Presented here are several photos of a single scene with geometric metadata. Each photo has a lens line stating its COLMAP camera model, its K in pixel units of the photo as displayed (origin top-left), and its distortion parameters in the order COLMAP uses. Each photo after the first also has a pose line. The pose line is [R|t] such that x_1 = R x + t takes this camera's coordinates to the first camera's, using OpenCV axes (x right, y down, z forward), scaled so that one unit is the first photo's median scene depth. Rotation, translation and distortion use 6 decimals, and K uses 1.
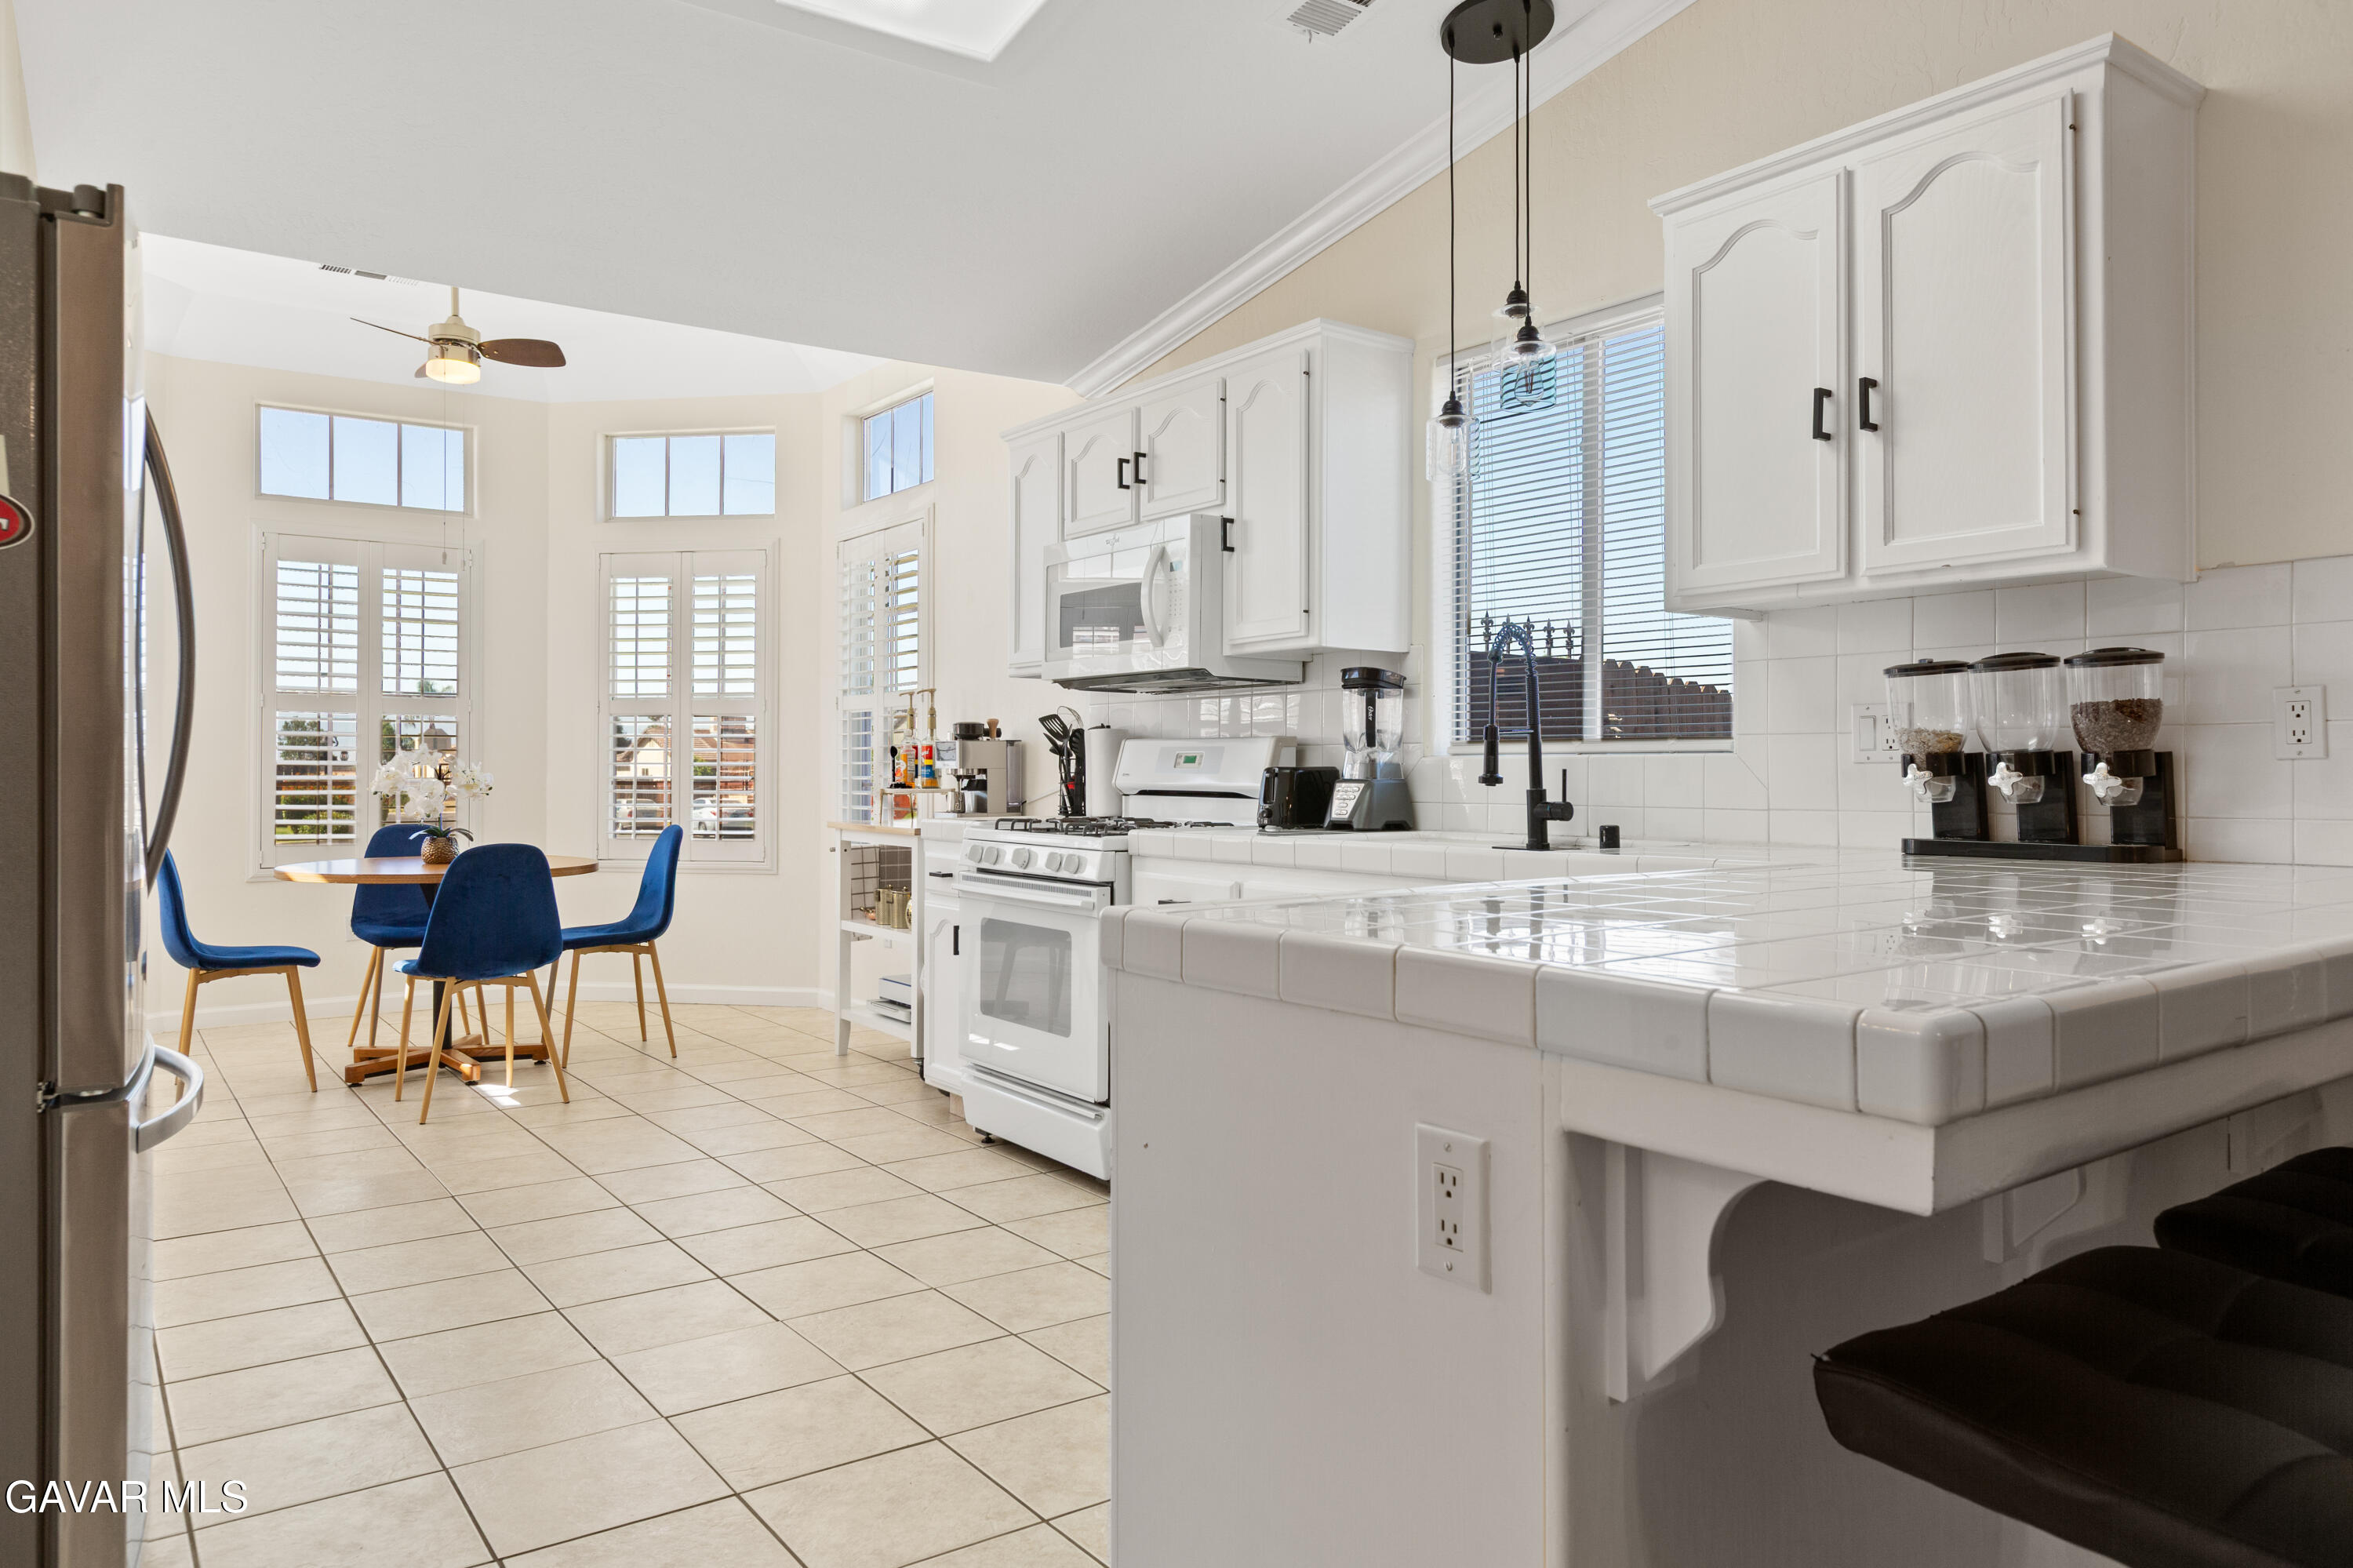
lens RADIAL K [[1581.5, 0, 1173.3], [0, 1581.5, 771.4], [0, 0, 1]] dist [-0.002509, -0.002827]
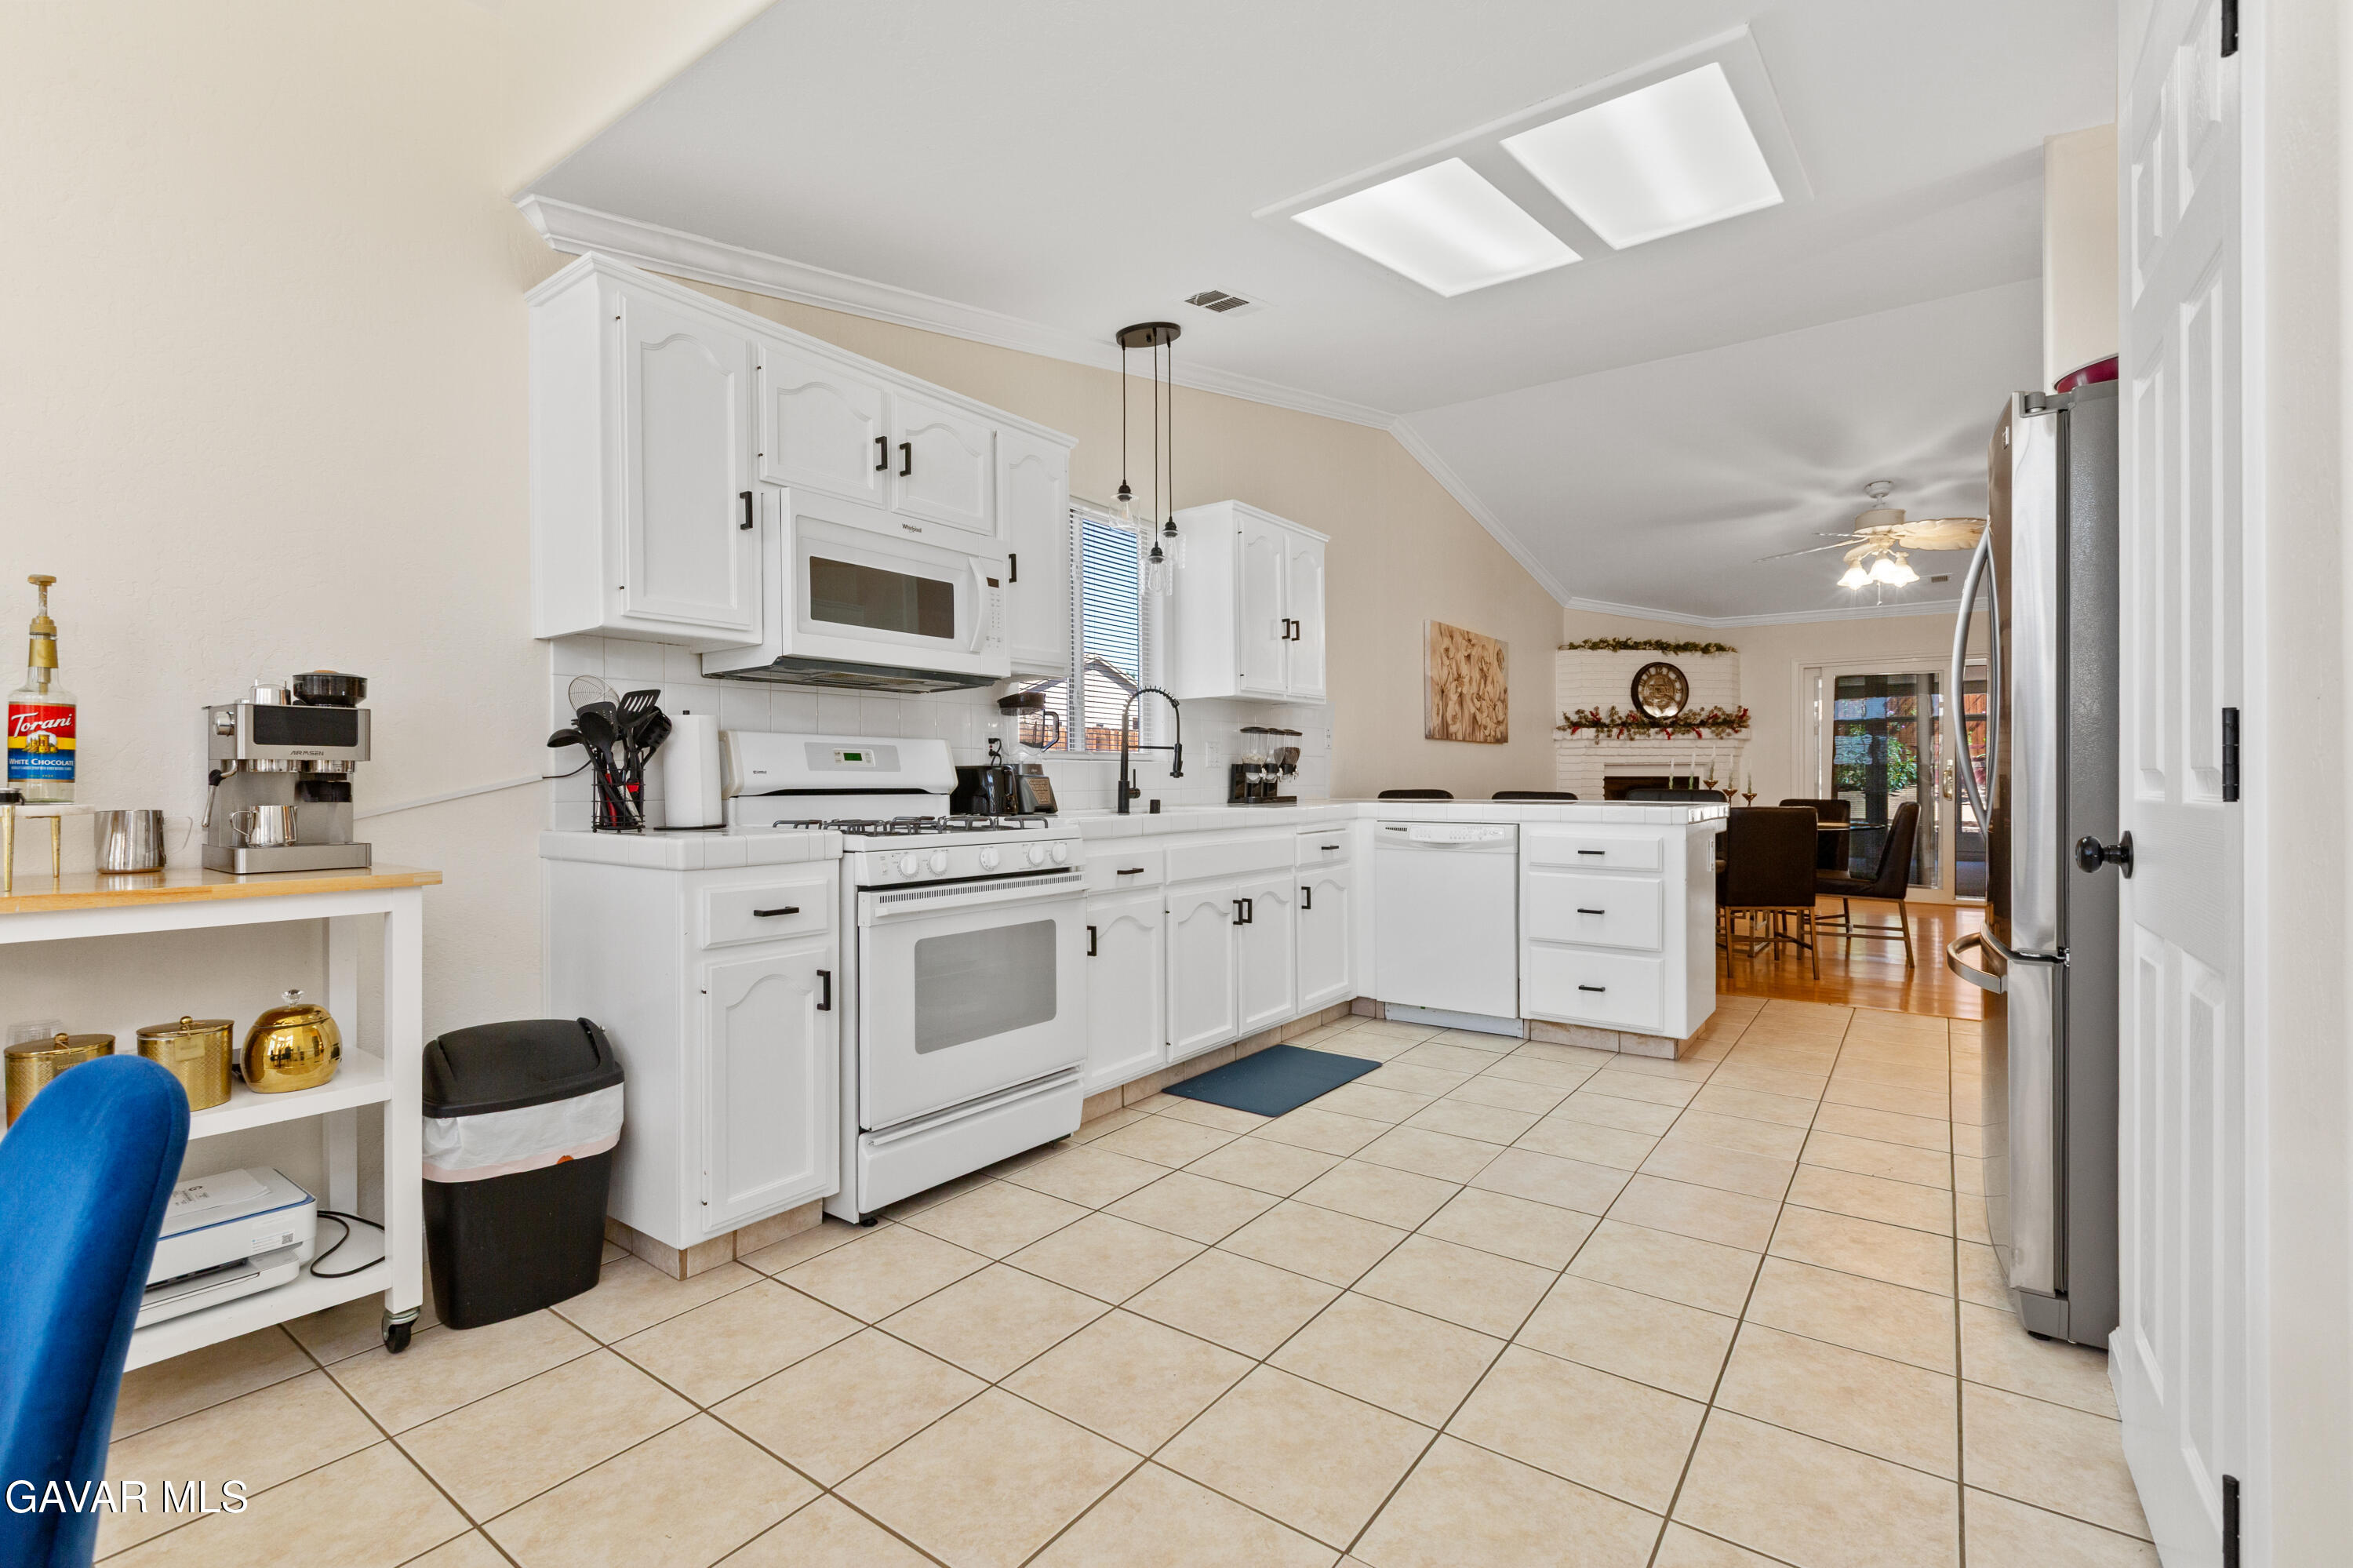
lens RADIAL K [[1047.9, 0, 1167.5], [0, 1047.9, 783.8], [0, 0, 1]] dist [-0.001412, -0.000576]
pose [[-0.311653, -0.005368, 0.950181, -0.916458], [0.003066, 0.999973, 0.006654, 0.007377], [-0.950191, 0.004987, -0.311629, 1.385490]]
